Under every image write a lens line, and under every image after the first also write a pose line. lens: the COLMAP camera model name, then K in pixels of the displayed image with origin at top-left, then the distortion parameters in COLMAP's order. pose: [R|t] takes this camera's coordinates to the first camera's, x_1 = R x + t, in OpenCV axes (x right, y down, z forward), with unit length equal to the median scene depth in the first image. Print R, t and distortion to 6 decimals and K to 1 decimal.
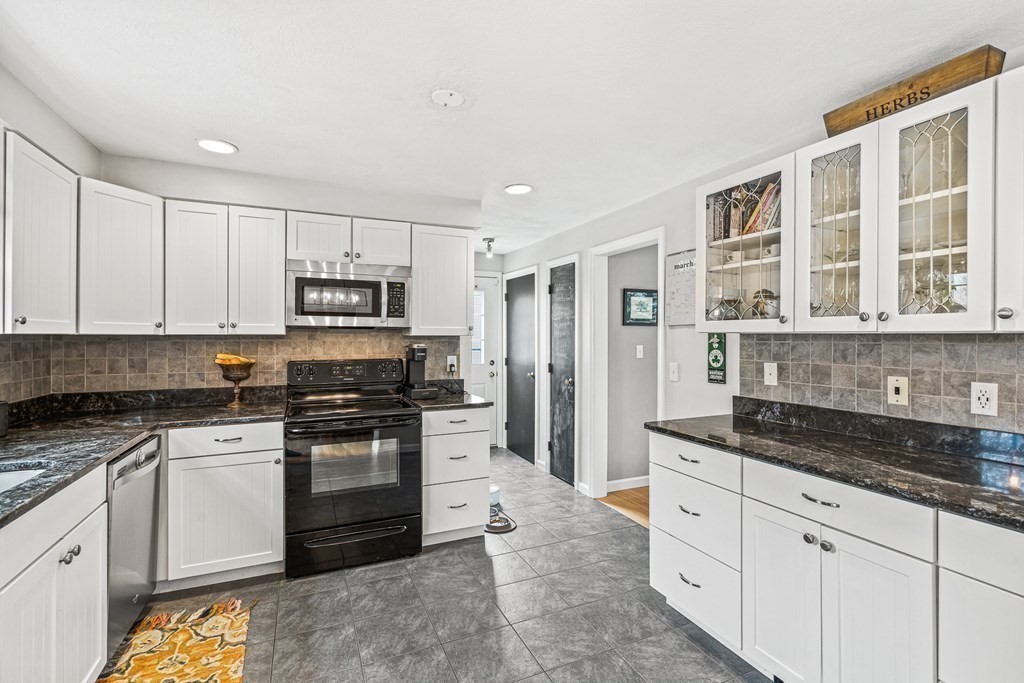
lens RADIAL K [[468.7, 0, 510.2], [0, 468.7, 339.7], [0, 0, 1]] dist [-0.000455, 0.000188]
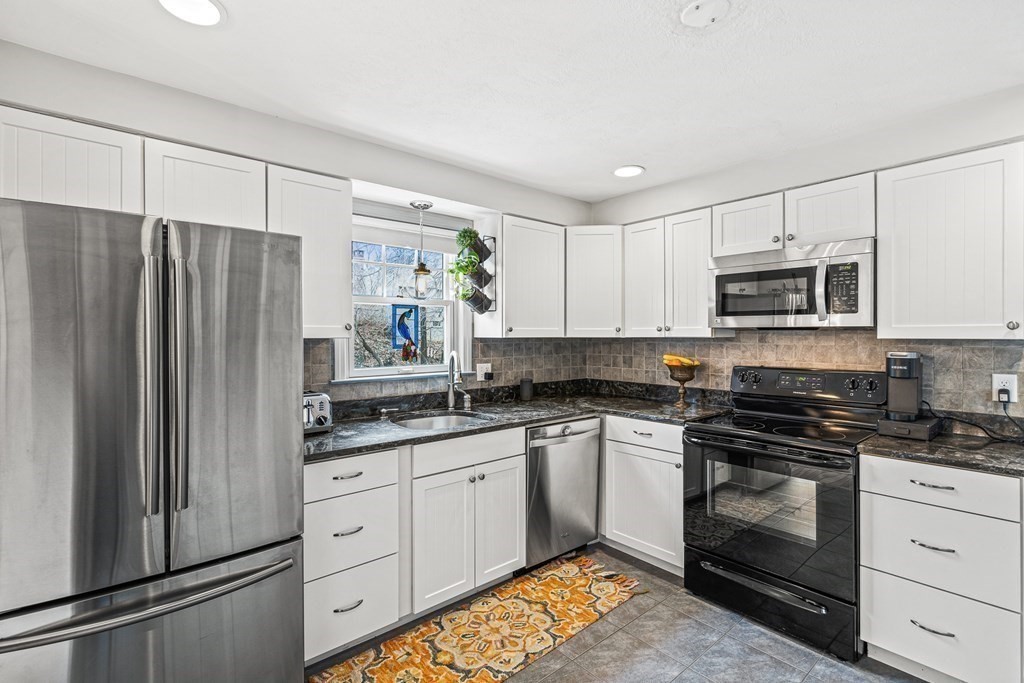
lens RADIAL K [[468.7, 0, 509.3], [0, 468.7, 337.0], [0, 0, 1]] dist [-0.000455, 0.000188]
pose [[0.278770, 0.000733, -0.960358, 0.331923], [-0.005720, 0.999983, -0.000897, -0.008613], [0.960341, 0.005743, 0.278770, 0.354564]]
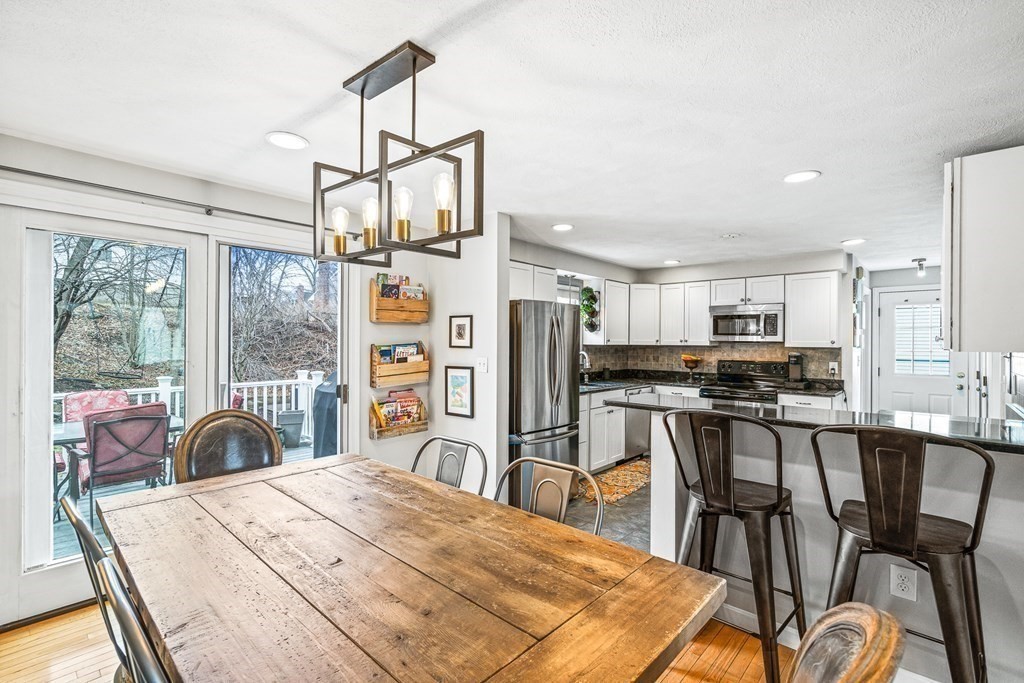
lens RADIAL K [[468.7, 0, 508.1], [0, 468.7, 341.9], [0, 0, 1]] dist [-0.000455, 0.000188]
pose [[0.397085, 0.002726, -0.917778, 0.988135], [-0.013890, 0.999899, -0.003040, -0.008755], [0.917677, 0.013956, 0.397083, -0.536806]]
